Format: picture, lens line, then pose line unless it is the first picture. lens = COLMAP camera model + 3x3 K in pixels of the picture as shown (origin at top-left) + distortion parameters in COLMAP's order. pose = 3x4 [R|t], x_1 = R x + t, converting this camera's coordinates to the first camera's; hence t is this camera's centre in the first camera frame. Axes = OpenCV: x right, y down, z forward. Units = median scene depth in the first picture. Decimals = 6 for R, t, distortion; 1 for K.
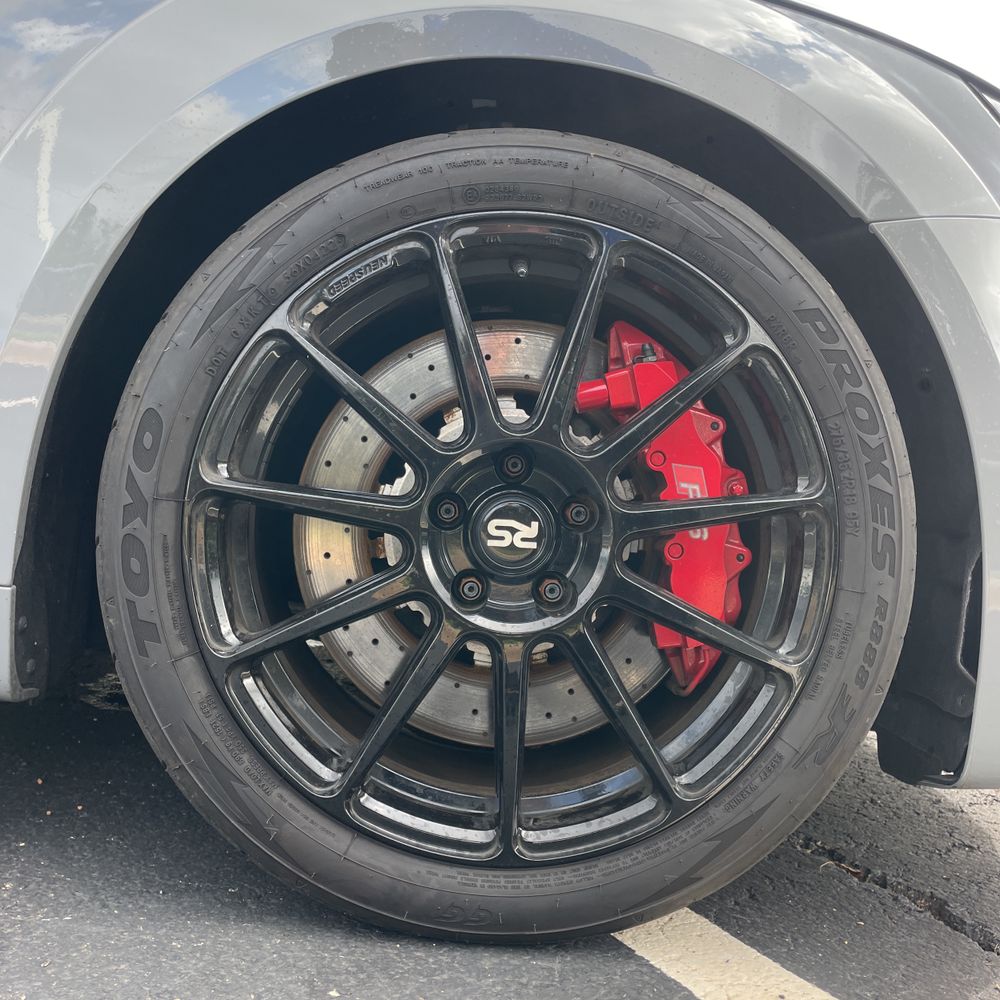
lens RADIAL K [[1020.8, 0, 505.3], [0, 1020.8, 500.7], [0, 0, 1]] dist [0.033963, 0.000000]
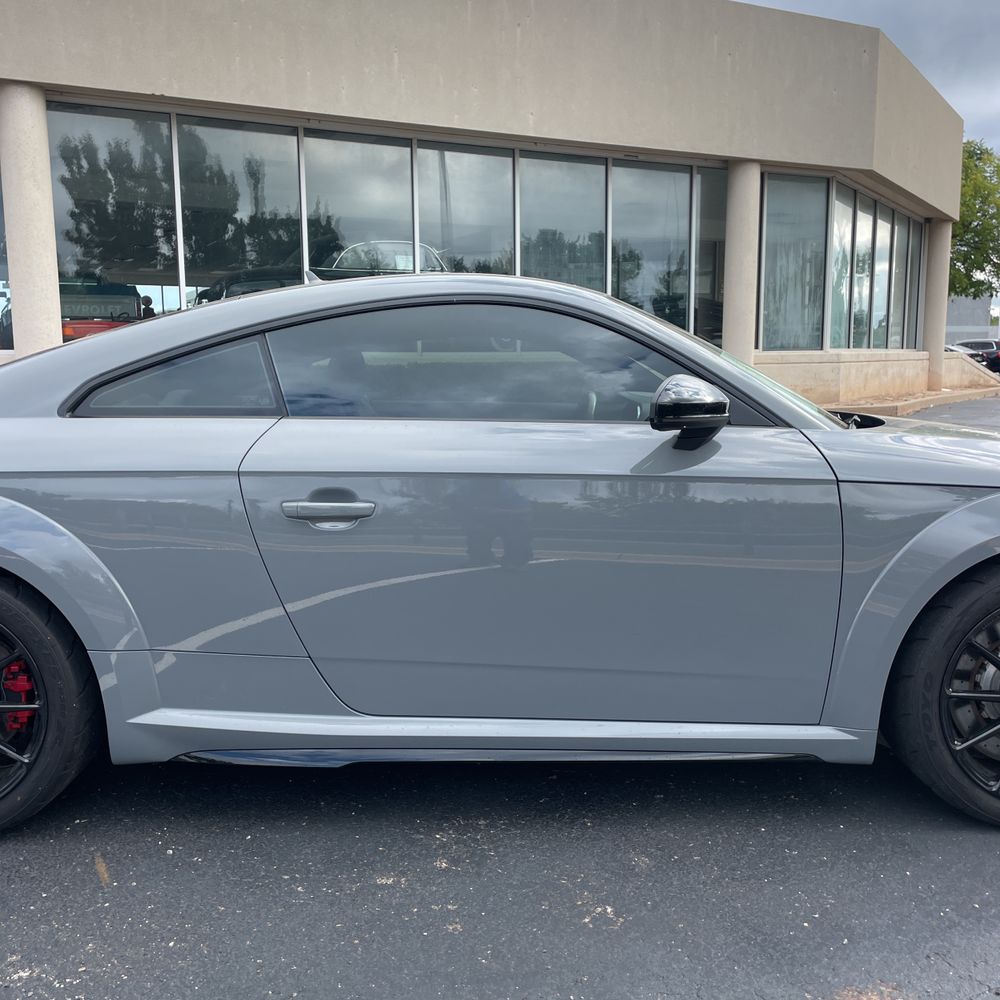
lens RADIAL K [[1020.8, 0, 502.3], [0, 1020.8, 490.4], [0, 0, 1]] dist [0.033963, 0.000000]
pose [[0.994238, -0.091700, -0.055510, -1.356723], [0.098498, 0.985852, 0.135621, -1.136093], [0.042288, -0.140307, 0.989205, -1.941069]]
